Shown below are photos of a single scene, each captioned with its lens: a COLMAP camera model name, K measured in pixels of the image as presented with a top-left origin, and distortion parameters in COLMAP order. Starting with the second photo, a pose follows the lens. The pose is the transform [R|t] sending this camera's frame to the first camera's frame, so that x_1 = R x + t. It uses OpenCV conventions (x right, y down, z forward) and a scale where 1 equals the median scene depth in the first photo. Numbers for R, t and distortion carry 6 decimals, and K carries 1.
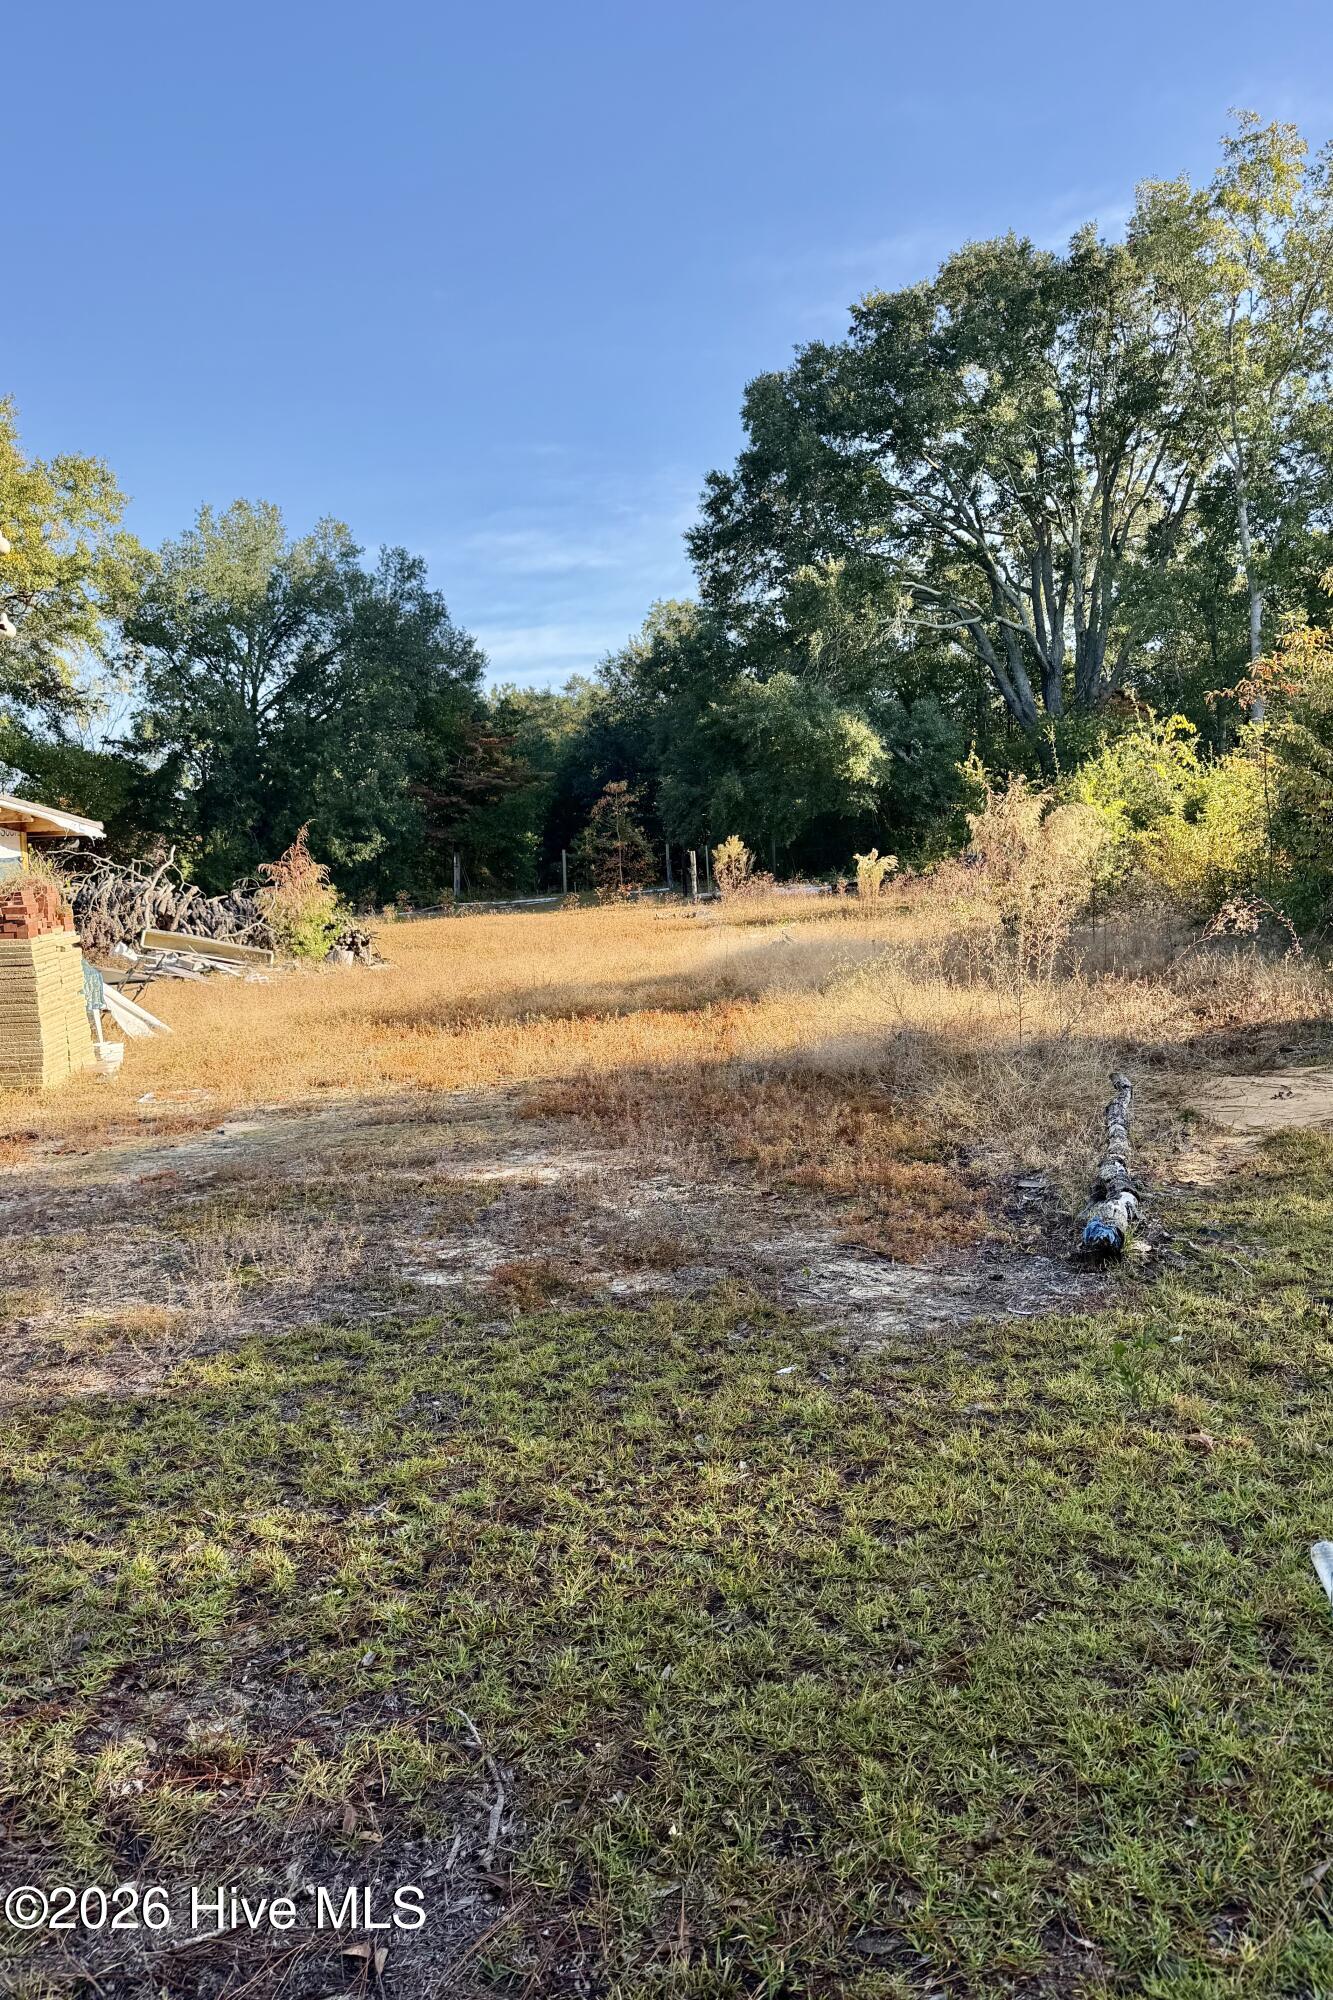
lens RADIAL K [[1350.9, 0, 666.5], [0, 1350.9, 1000.0], [0, 0, 1]] dist [0.050281, -0.096592]
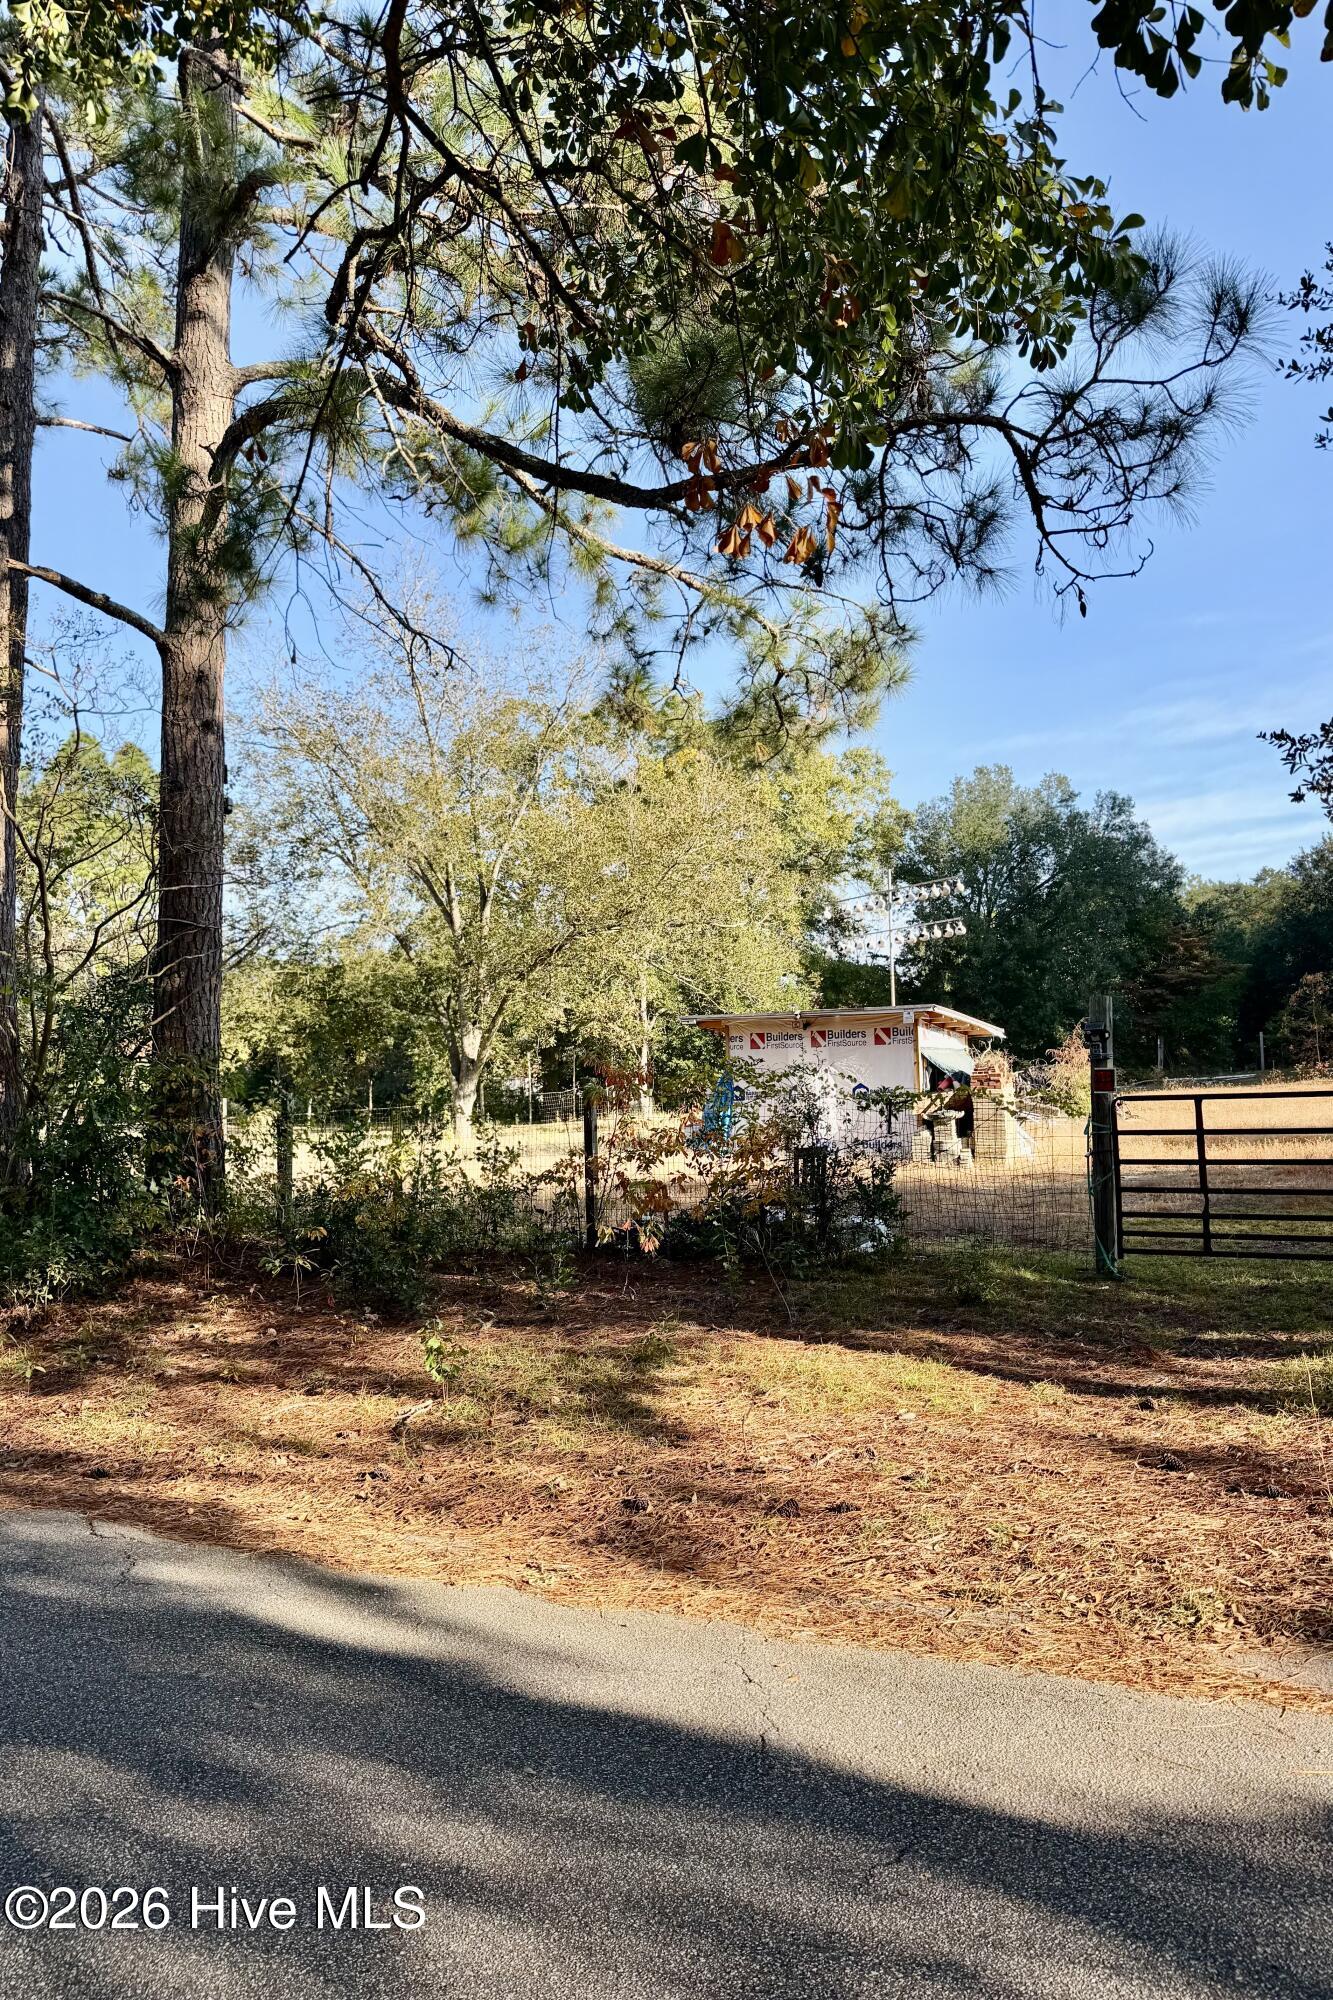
lens RADIAL K [[1418.7, 0, 673.9], [0, 1418.7, 994.0], [0, 0, 1]] dist [0.107154, -0.142612]
pose [[0.899817, -0.029054, -0.435300, 0.005905], [-0.030054, 0.991282, -0.128288, 0.025928], [0.435232, 0.128518, 0.891099, -0.287011]]
